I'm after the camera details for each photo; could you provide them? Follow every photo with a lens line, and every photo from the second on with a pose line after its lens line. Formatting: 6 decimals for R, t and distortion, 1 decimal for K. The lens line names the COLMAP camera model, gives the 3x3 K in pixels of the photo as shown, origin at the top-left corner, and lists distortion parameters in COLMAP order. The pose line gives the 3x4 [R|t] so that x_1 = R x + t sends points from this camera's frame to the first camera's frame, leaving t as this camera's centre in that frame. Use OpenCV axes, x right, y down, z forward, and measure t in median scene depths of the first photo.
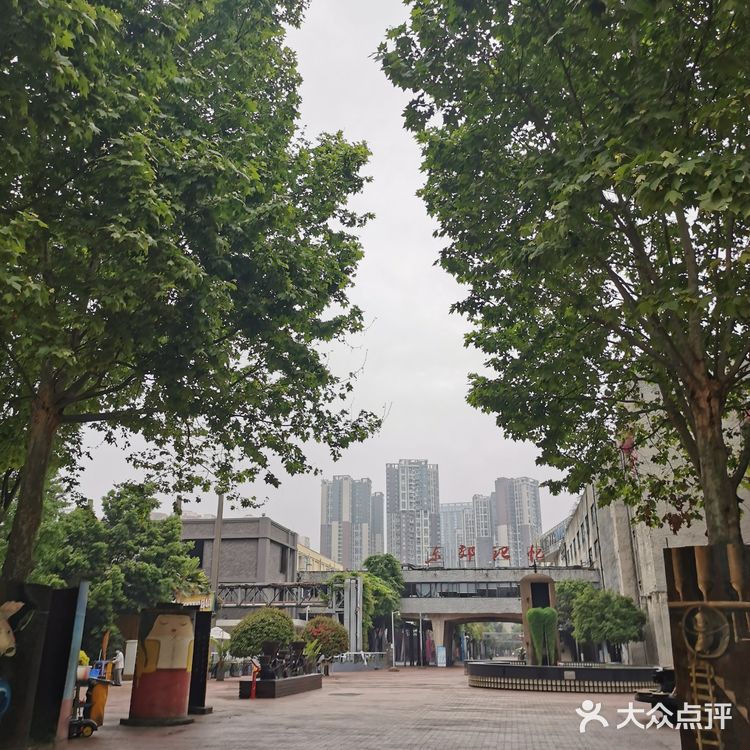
lens RADIAL K [[765.5, 0, 375.0], [0, 765.5, 375.0], [0, 0, 1]] dist [0.071870, -0.080530]
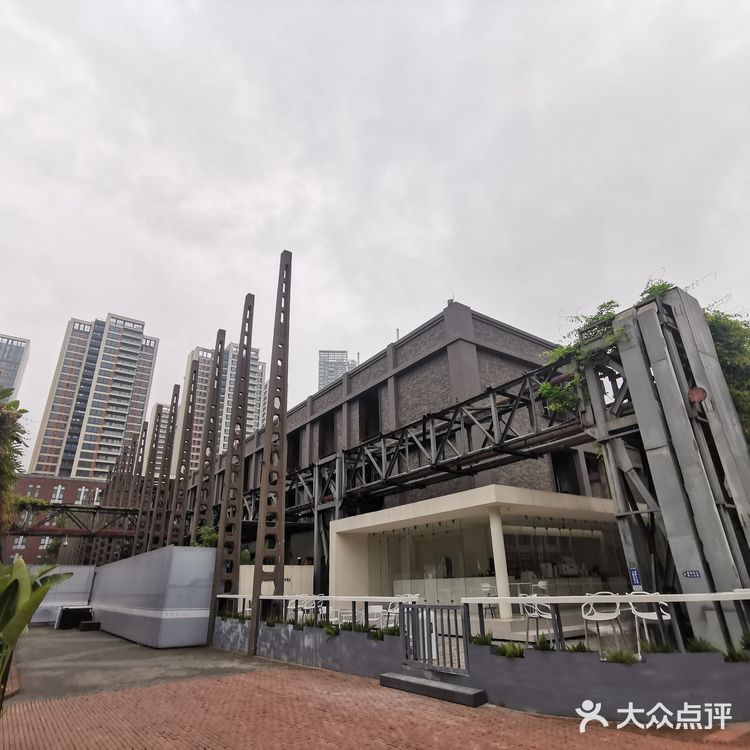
lens RADIAL K [[476.9, 0, 375.0], [0, 476.9, 375.0], [0, 0, 1]] dist [0.003014, 0.001764]
pose [[0.710506, -0.300971, -0.636080, 0.003387], [0.262933, 0.951995, -0.156753, 0.877002], [0.652723, -0.055873, 0.755534, 2.486121]]
